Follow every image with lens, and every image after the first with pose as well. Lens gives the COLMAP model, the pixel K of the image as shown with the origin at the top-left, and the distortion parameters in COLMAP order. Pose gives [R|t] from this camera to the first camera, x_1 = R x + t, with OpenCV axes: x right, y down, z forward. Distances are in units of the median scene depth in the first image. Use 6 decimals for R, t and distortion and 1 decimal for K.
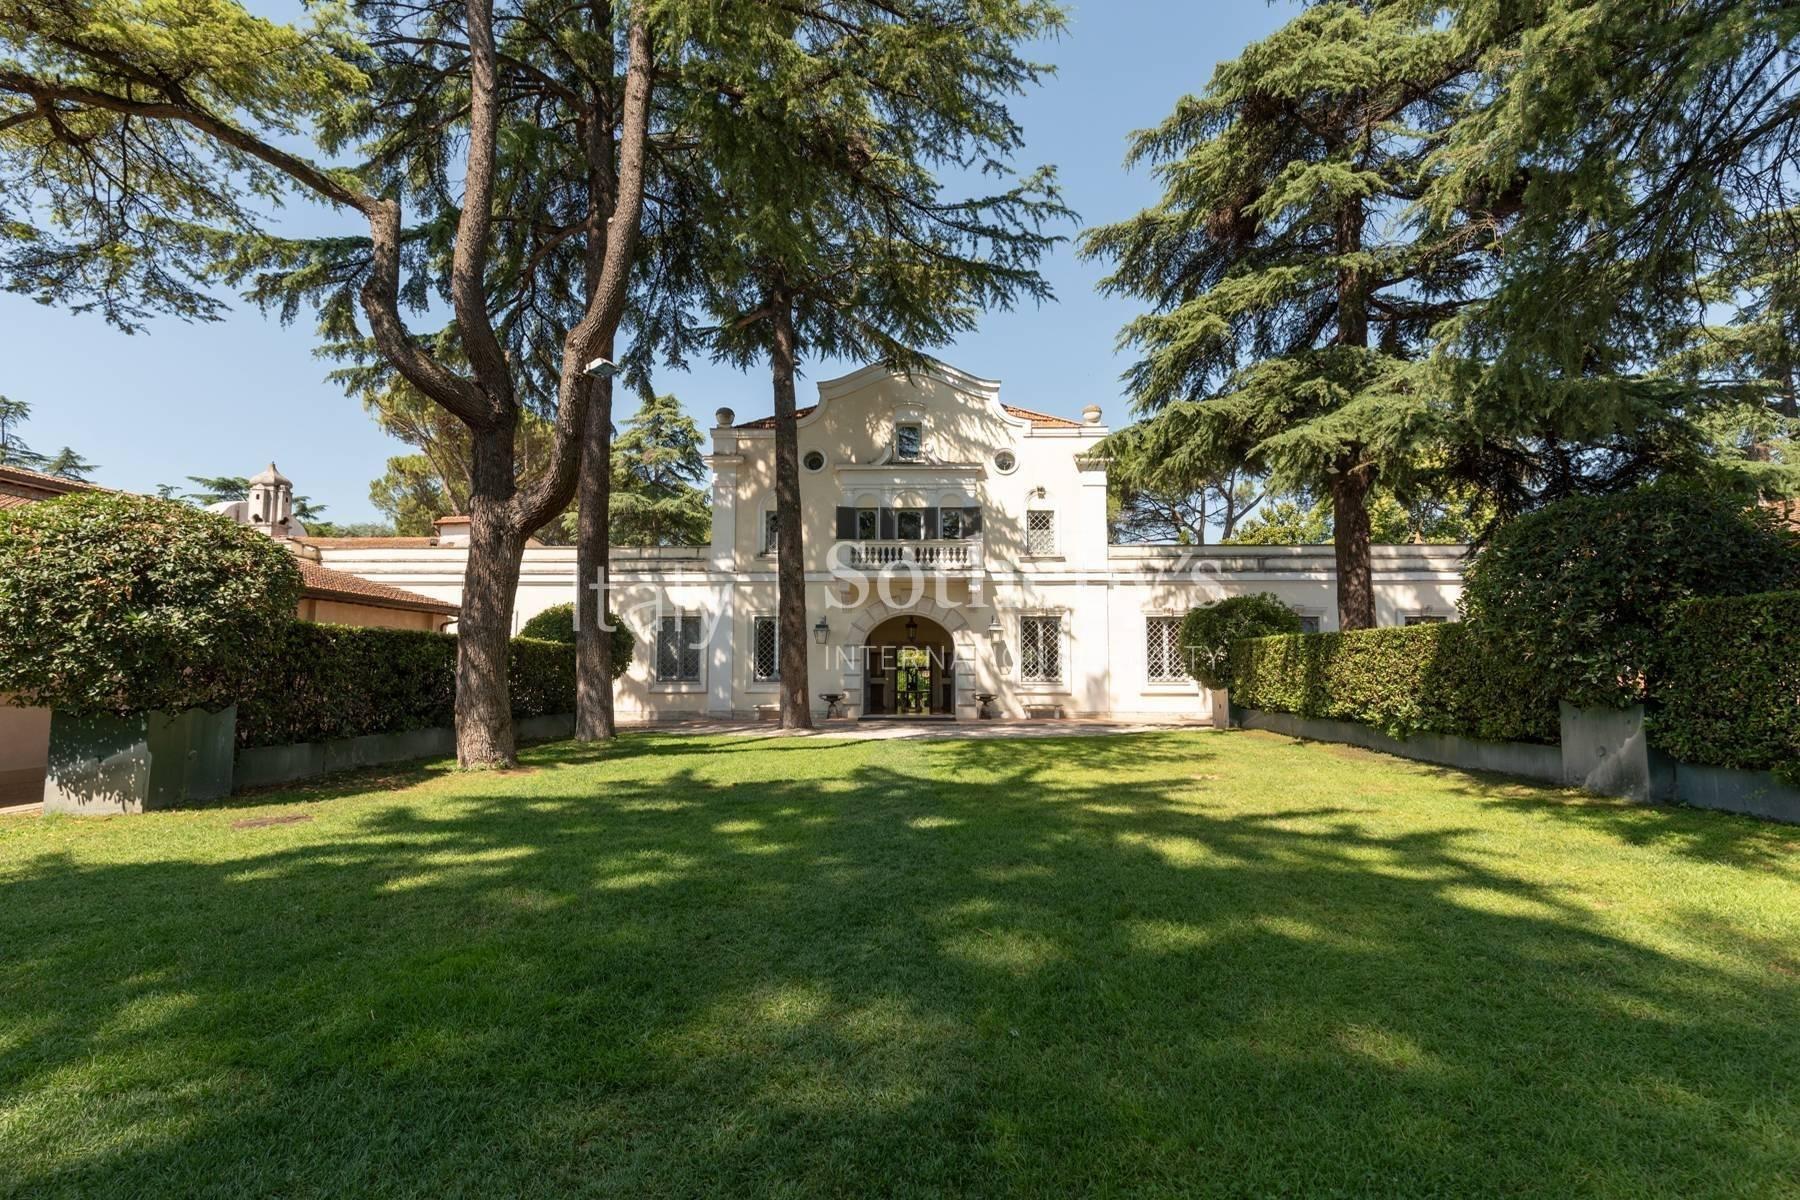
lens RADIAL K [[769.3, 0, 900.0], [0, 769.3, 600.0], [0, 0, 1]] dist [-0.000394, -0.000053]
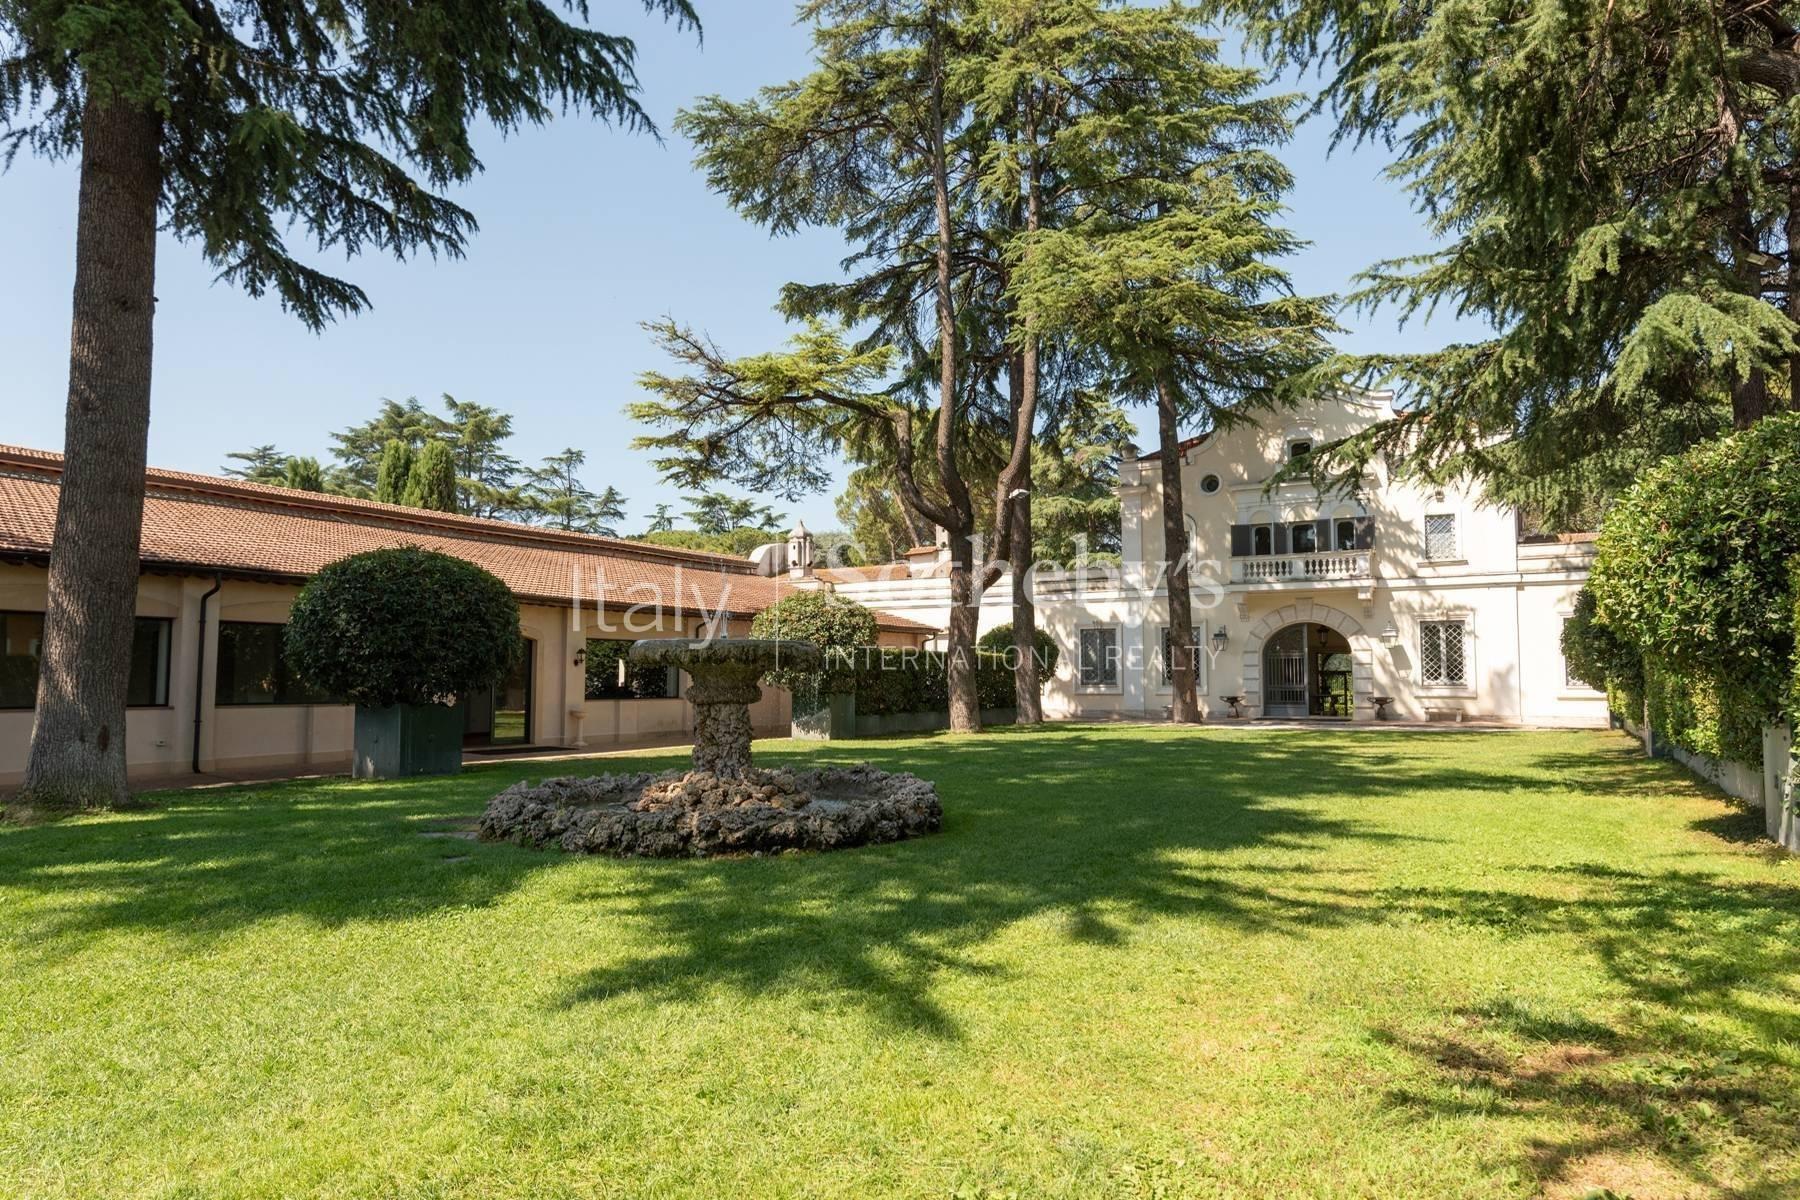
lens RADIAL K [[1141.4, 0, 900.0], [0, 1141.4, 600.0], [0, 0, 1]] dist [0.031046, -0.000743]
pose [[0.872915, -0.035071, -0.486610, 0.298868], [0.047373, 0.998793, 0.012996, -0.059032], [0.485567, -0.034397, 0.873523, -0.663189]]
